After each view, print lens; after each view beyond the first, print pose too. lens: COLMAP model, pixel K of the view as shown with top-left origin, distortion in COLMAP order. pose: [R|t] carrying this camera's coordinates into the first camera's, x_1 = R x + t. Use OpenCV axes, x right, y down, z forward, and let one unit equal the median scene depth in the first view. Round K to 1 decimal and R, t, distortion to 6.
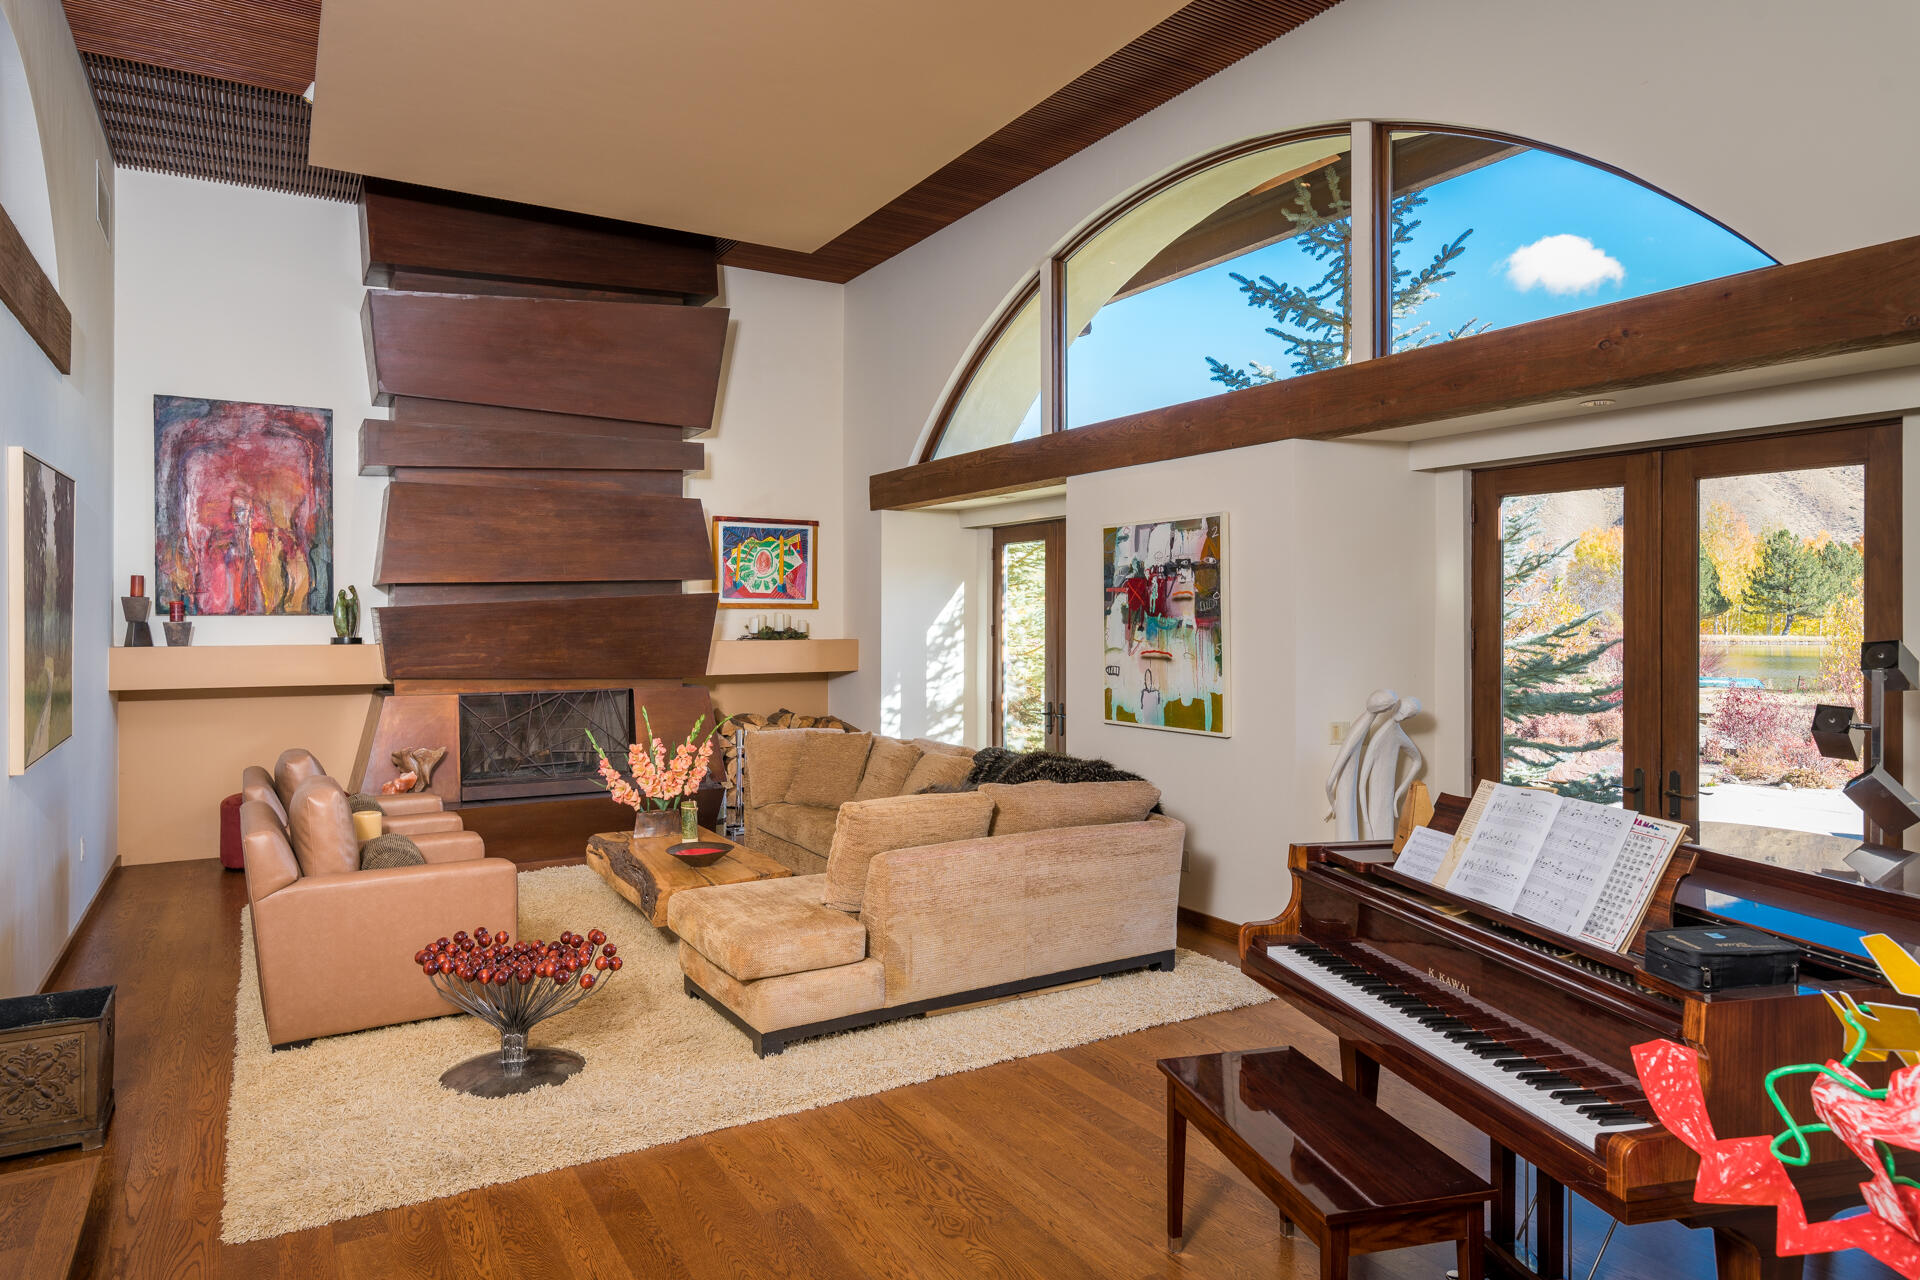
lens RADIAL K [[1210.0, 0, 955.3], [0, 1210.0, 629.9], [0, 0, 1]] dist [0.000167, 0.000020]
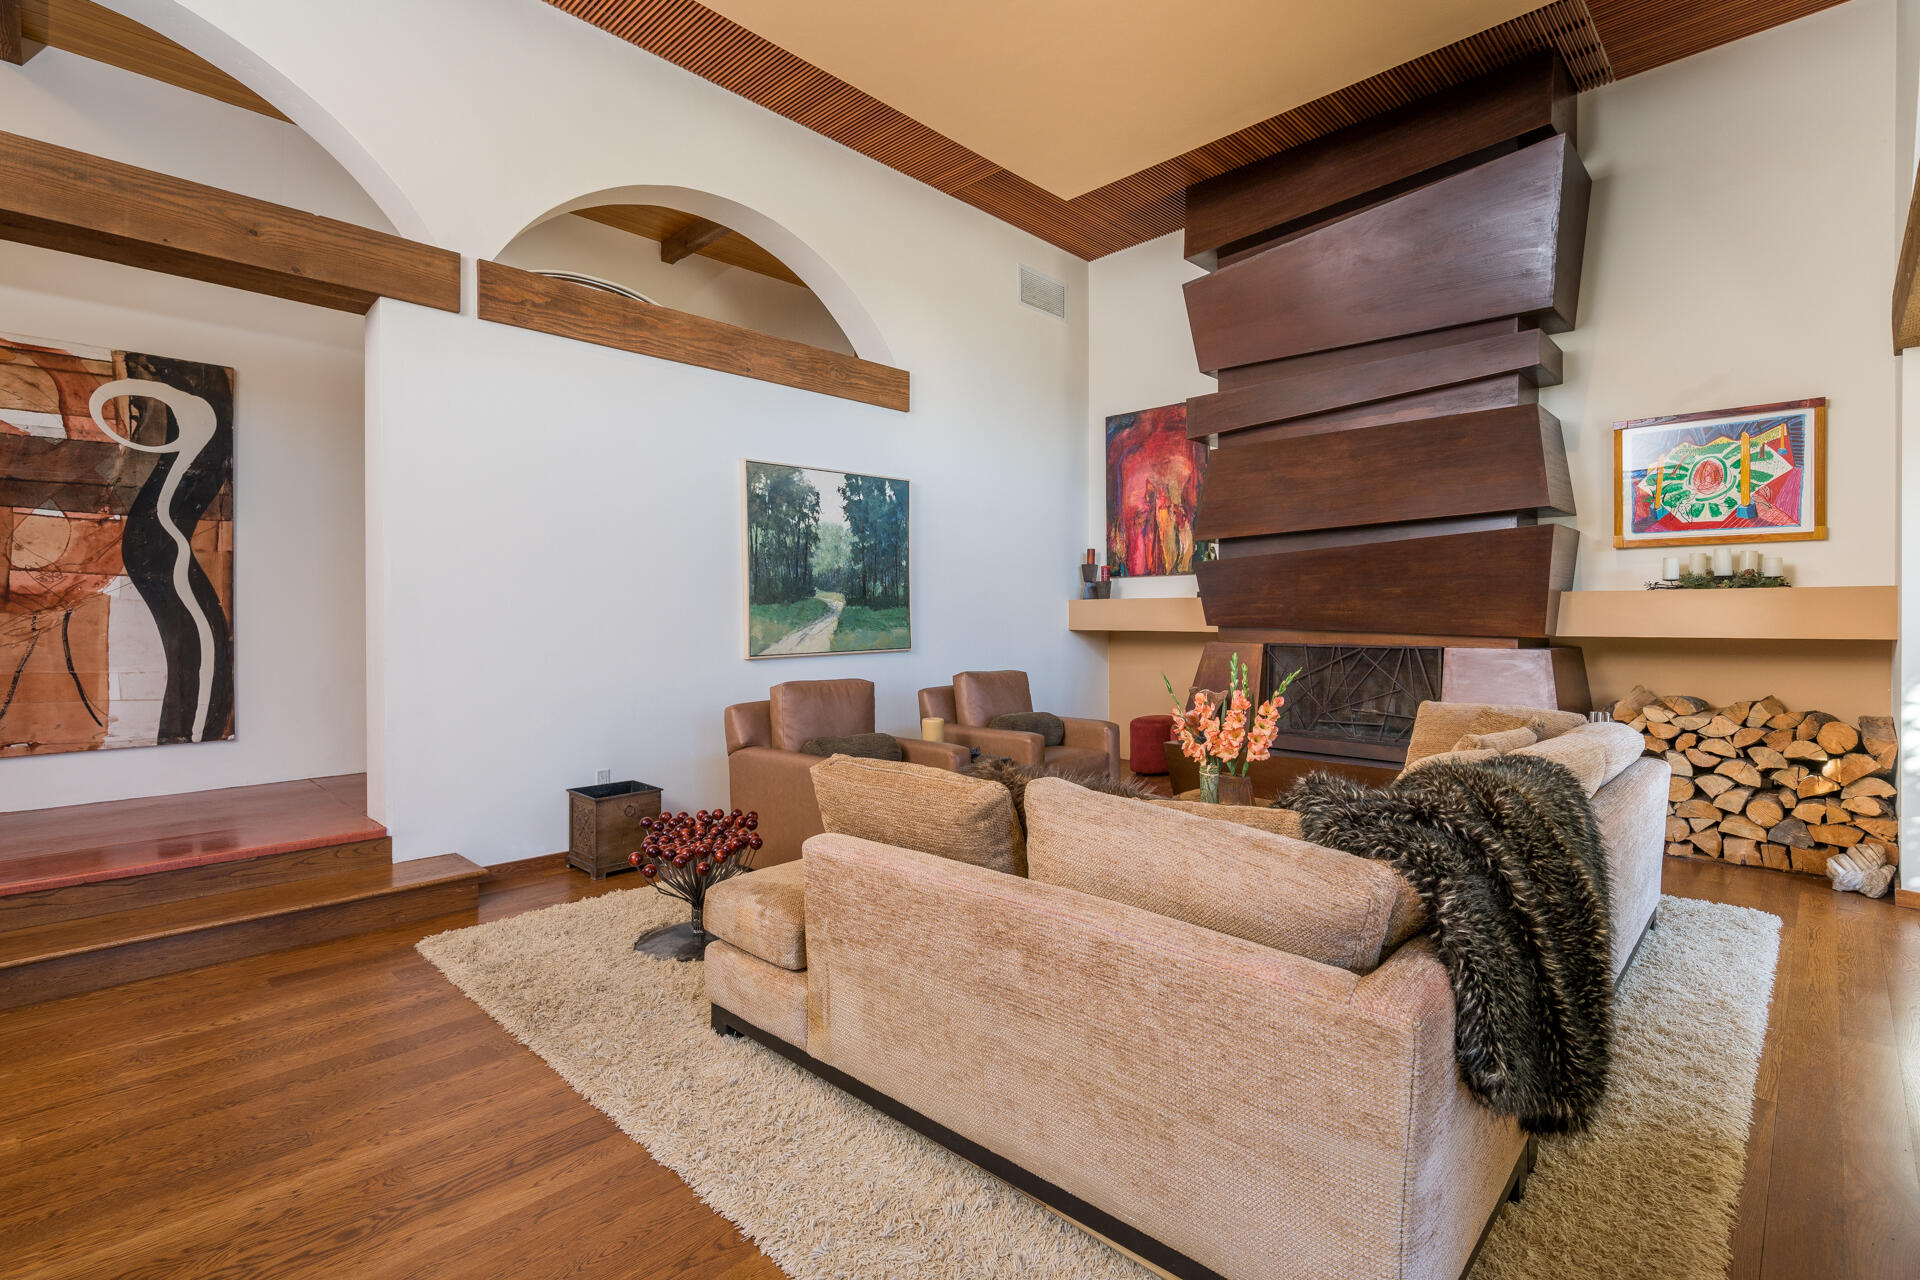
lens RADIAL K [[900.2, 0, 961.8], [0, 900.2, 631.3], [0, 0, 1]] dist [0.033551, 0.000216]
pose [[0.286154, 0.017387, -0.958026, 0.251621], [-0.013138, 0.999813, 0.014221, 0.033790], [0.958094, 0.008517, 0.286329, 0.503730]]
